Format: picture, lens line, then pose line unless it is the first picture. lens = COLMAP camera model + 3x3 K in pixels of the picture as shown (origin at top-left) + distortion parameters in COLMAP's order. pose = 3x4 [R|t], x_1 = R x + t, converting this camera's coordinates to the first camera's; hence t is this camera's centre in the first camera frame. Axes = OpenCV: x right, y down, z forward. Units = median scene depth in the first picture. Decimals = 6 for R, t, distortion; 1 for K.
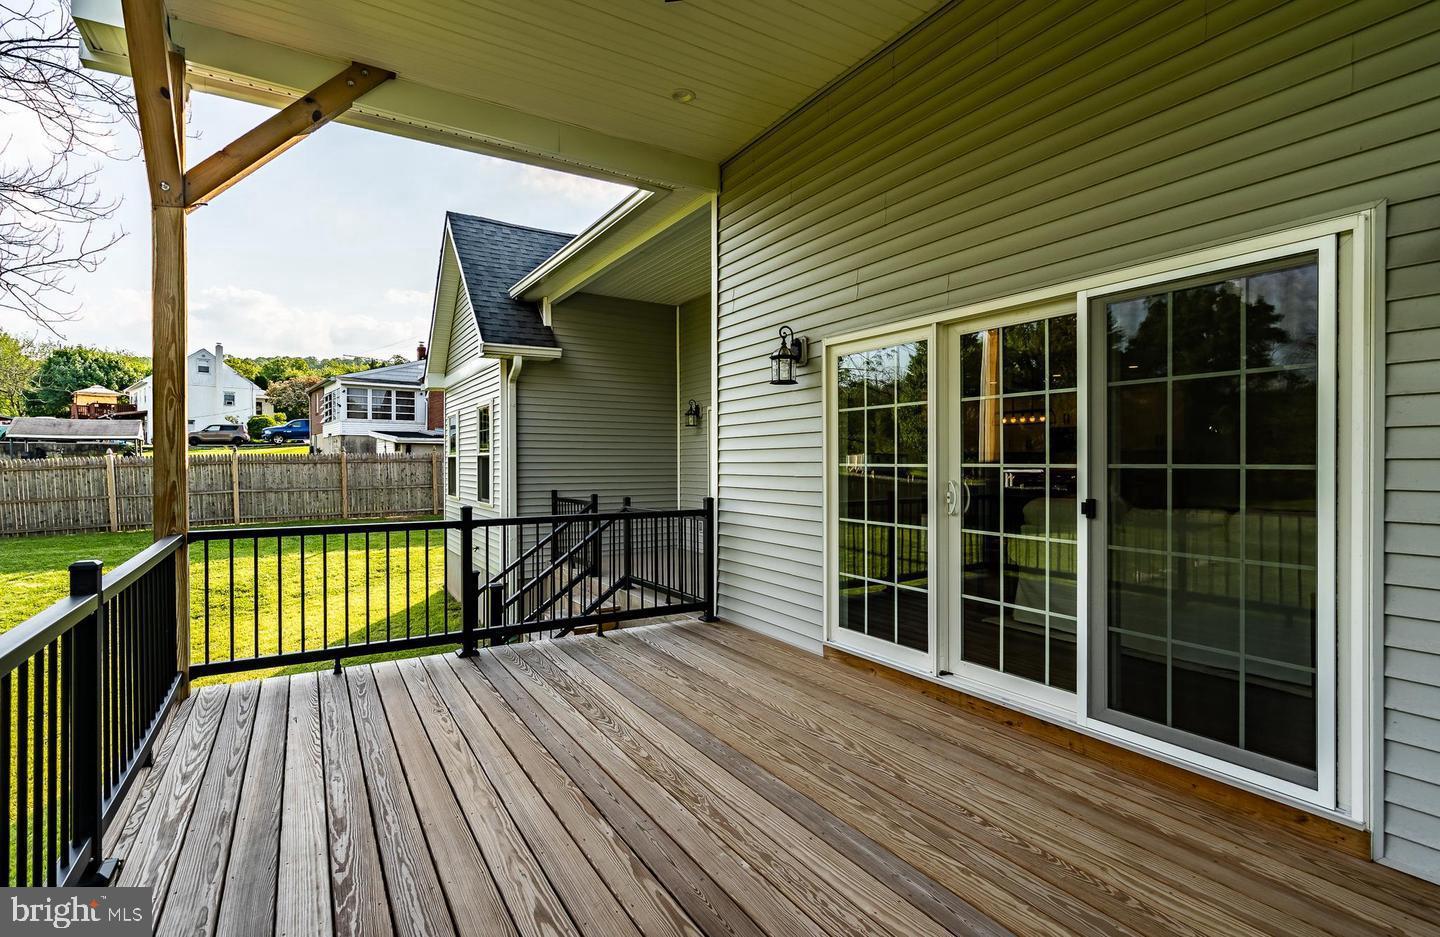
lens RADIAL K [[686.0, 0, 720.0], [0, 686.0, 468.5], [0, 0, 1]] dist [0.000964, 0.000134]
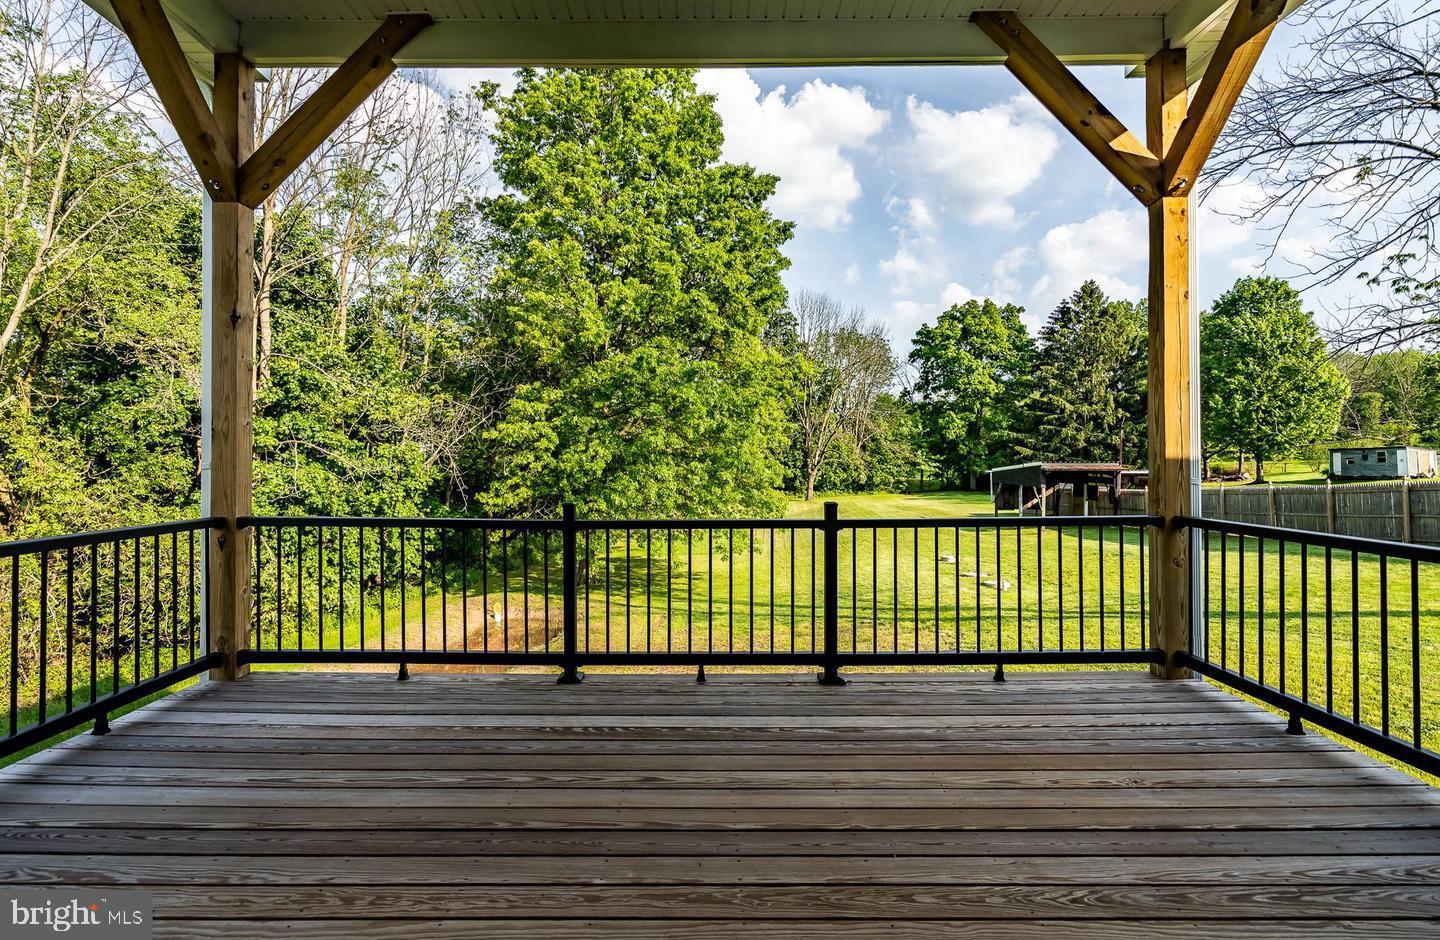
lens RADIAL K [[686.0, 0, 720.0], [0, 686.0, 470.0], [0, 0, 1]] dist [0.000964, 0.000134]
pose [[-0.521549, 0.017472, -0.853042, 0.537648], [-0.003057, 0.999746, 0.022345, 0.004523], [0.853216, 0.014262, -0.521363, 1.193302]]
